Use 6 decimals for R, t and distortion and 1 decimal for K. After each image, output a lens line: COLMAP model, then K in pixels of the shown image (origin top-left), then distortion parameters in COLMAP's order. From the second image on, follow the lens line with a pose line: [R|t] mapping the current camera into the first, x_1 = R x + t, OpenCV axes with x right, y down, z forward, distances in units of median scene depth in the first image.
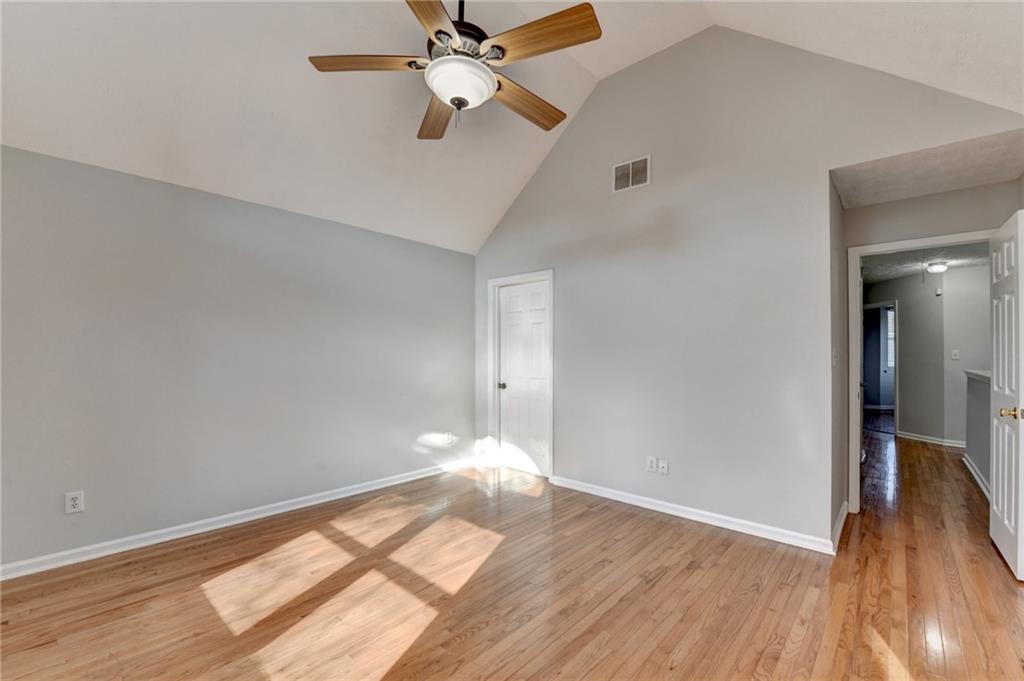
lens RADIAL K [[419.5, 0, 493.6], [0, 419.5, 356.4], [0, 0, 1]] dist [-0.017559, -0.000867]
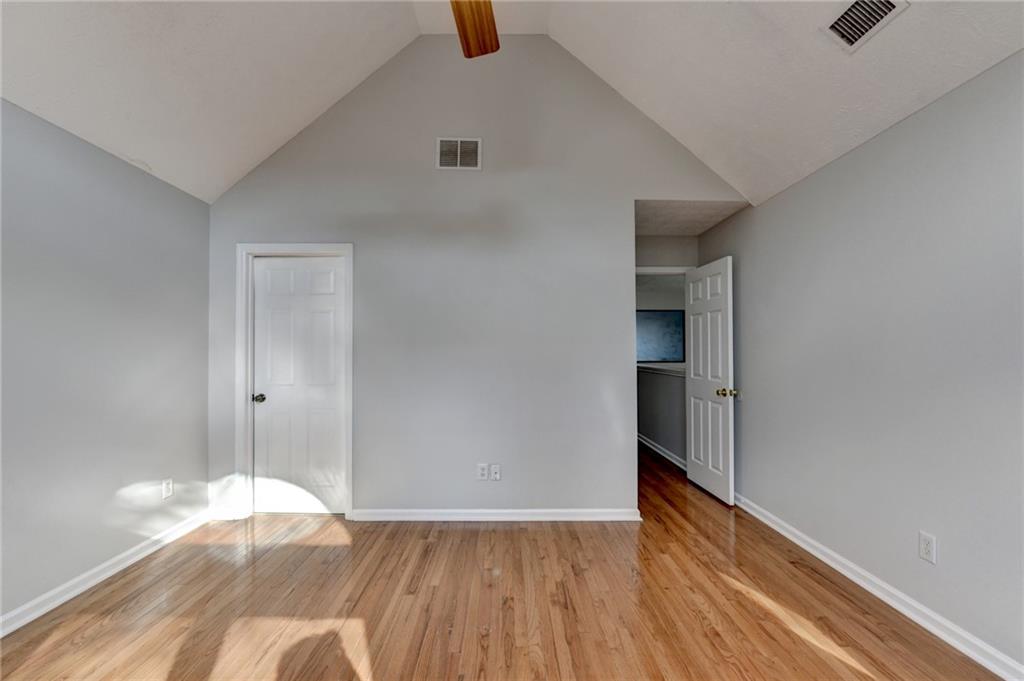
lens RADIAL K [[426.7, 0, 497.6], [0, 426.7, 347.7], [0, 0, 1]] dist [-0.015460, -0.000503]
pose [[0.725932, 0.008528, 0.687713, -0.251558], [0.003151, 0.999871, -0.015726, -0.001205], [-0.687759, 0.013583, 0.725812, 0.294541]]
